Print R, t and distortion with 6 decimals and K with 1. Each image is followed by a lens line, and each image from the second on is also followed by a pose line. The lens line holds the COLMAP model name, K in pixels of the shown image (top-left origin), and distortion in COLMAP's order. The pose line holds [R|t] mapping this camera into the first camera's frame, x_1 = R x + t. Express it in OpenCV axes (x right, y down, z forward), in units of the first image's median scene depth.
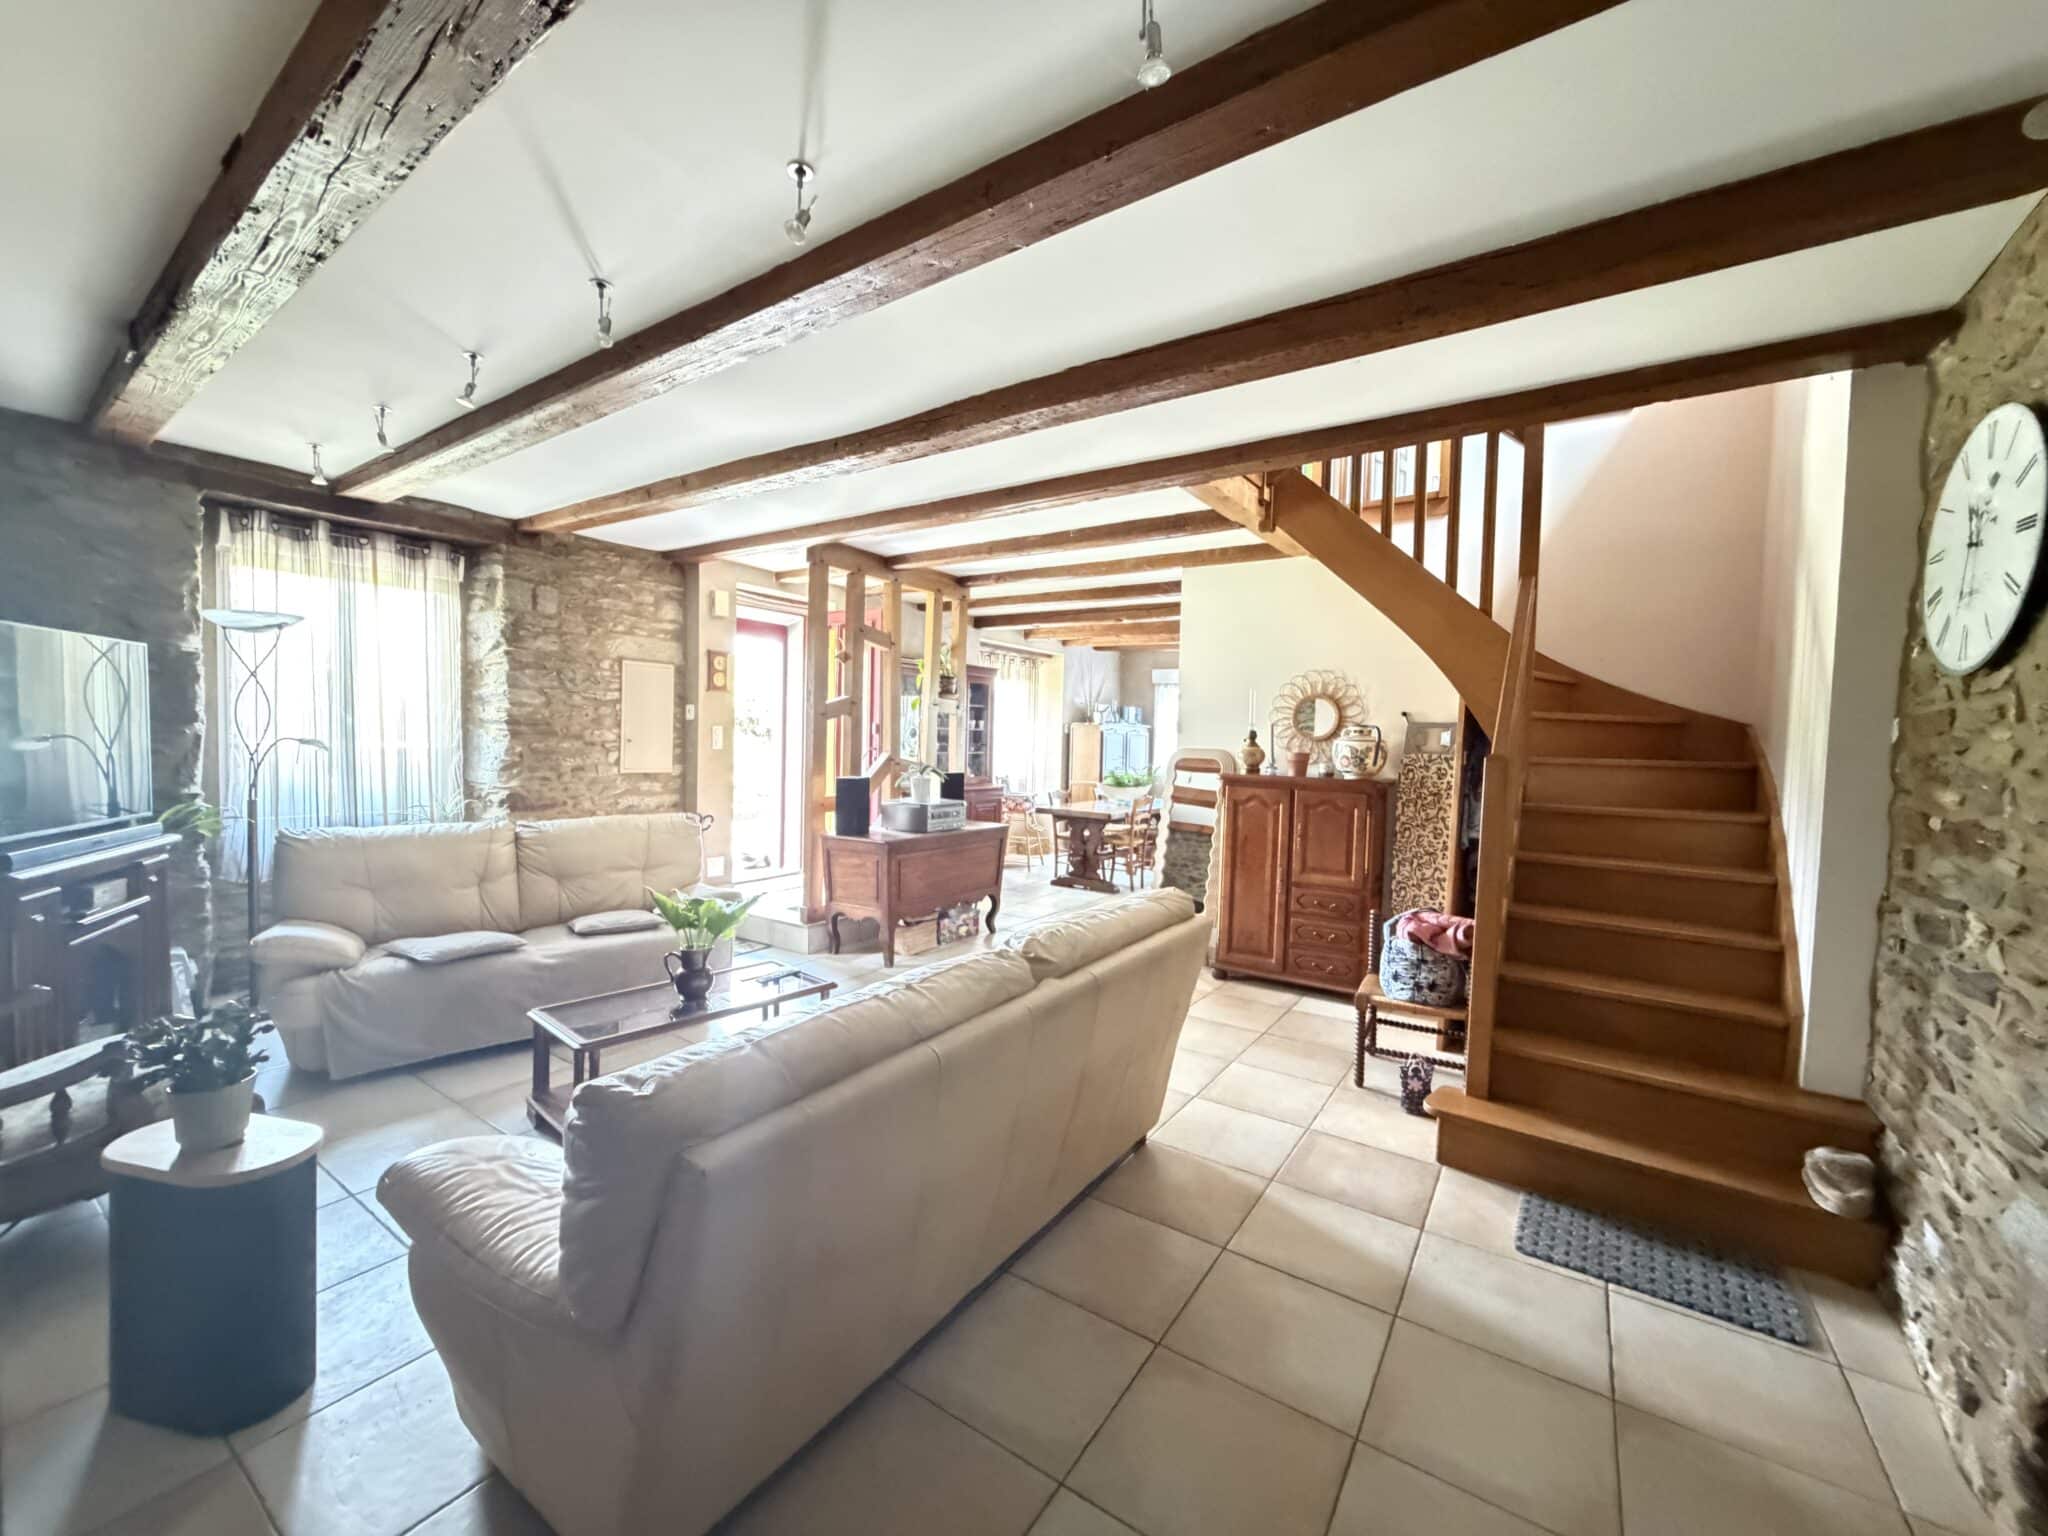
lens RADIAL K [[814.0, 0, 1024.0], [0, 814.0, 768.0], [0, 0, 1]] dist [0.000671, 0.000036]
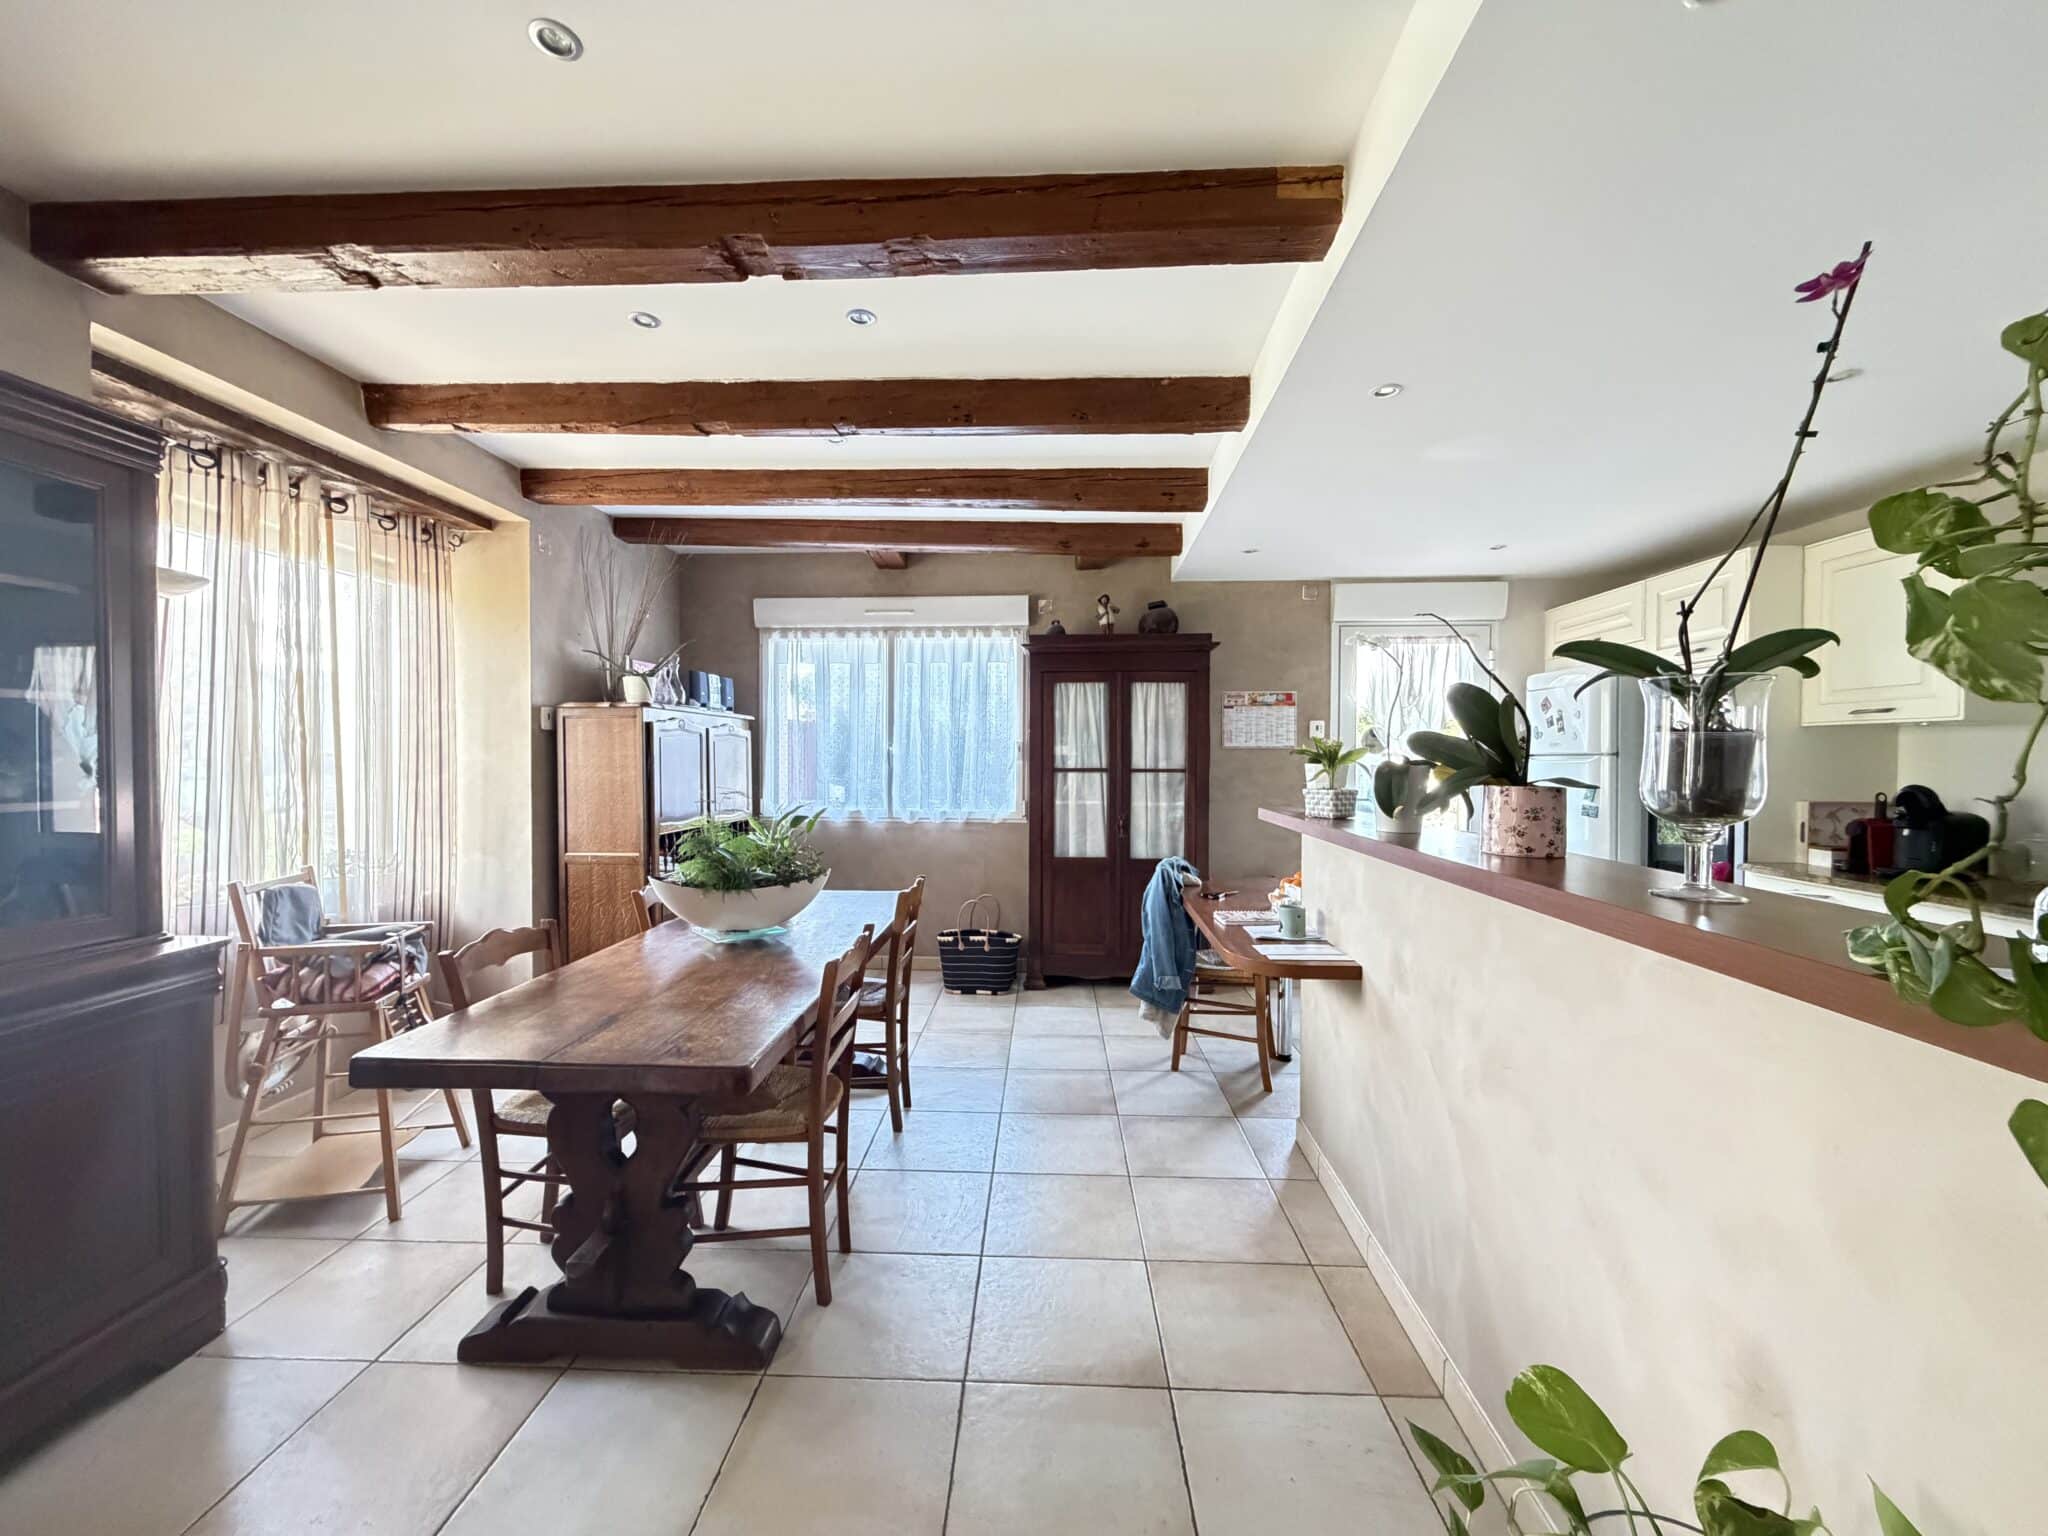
lens RADIAL K [[814.0, 0, 1024.0], [0, 814.0, 768.0], [0, 0, 1]] dist [0.000671, 0.000036]
pose [[0.847761, -0.034773, 0.529237, 0.059813], [0.046141, 0.998901, -0.008278, -0.017213], [-0.528367, 0.031437, 0.848434, 0.846841]]
